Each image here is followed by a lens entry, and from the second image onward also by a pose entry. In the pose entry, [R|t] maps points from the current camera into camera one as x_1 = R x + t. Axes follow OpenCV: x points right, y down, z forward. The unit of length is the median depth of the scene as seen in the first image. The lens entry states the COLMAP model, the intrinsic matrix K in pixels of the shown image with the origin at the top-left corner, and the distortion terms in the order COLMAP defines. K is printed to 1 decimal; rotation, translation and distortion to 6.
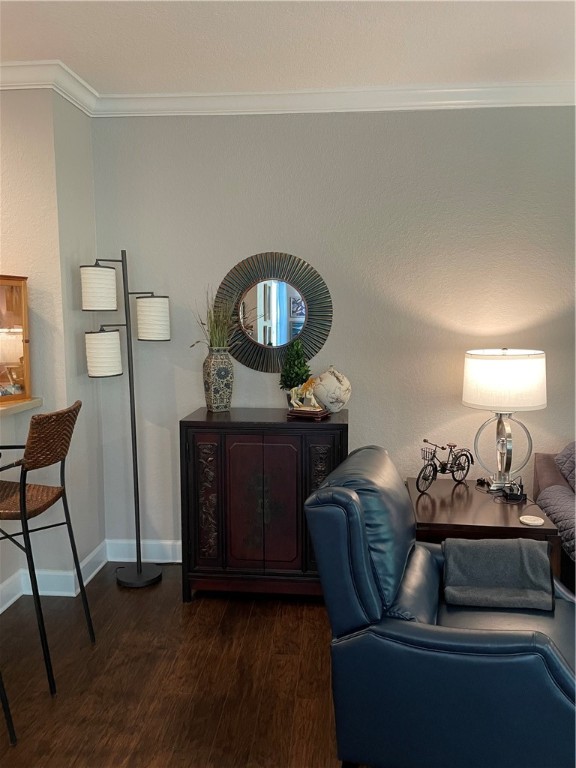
lens RADIAL K [[586.3, 0, 290.0], [0, 586.3, 383.8], [0, 0, 1]] dist [0.066286, -0.049628]
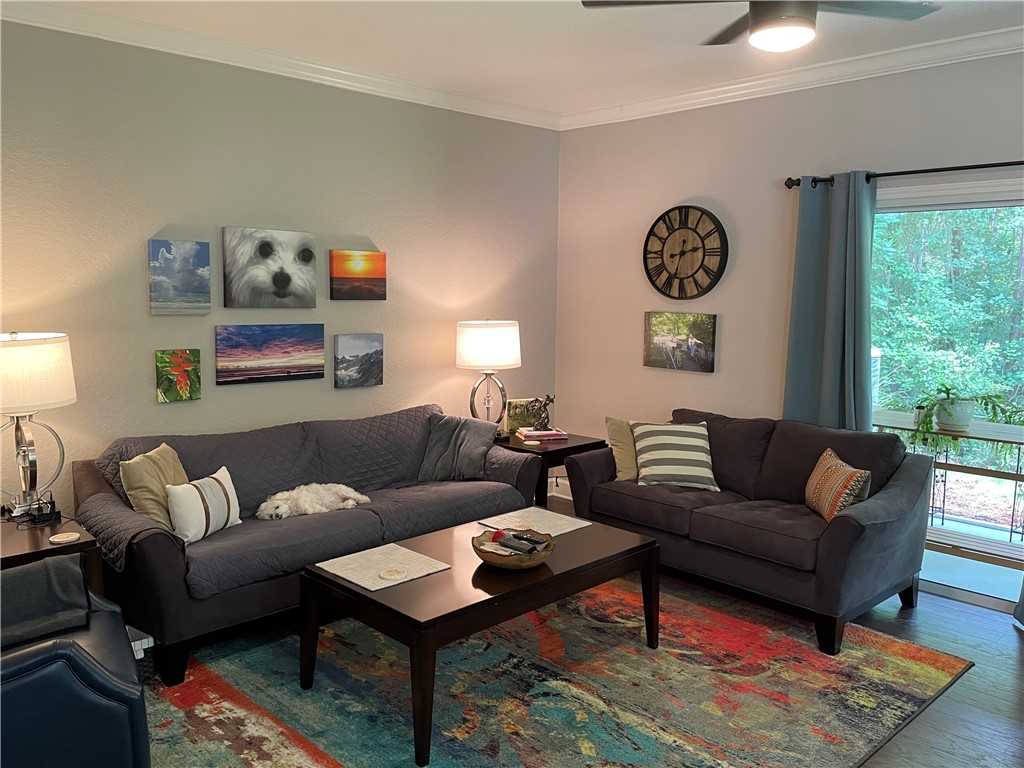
lens RADIAL K [[835.4, 0, 509.8], [0, 835.4, 387.9], [0, 0, 1]] dist [0.036798, -0.011761]
pose [[0.662376, -0.092997, 0.743377, -0.037016], [0.079263, 0.995396, 0.053899, 0.004824], [-0.744967, 0.023221, 0.666698, -0.235732]]
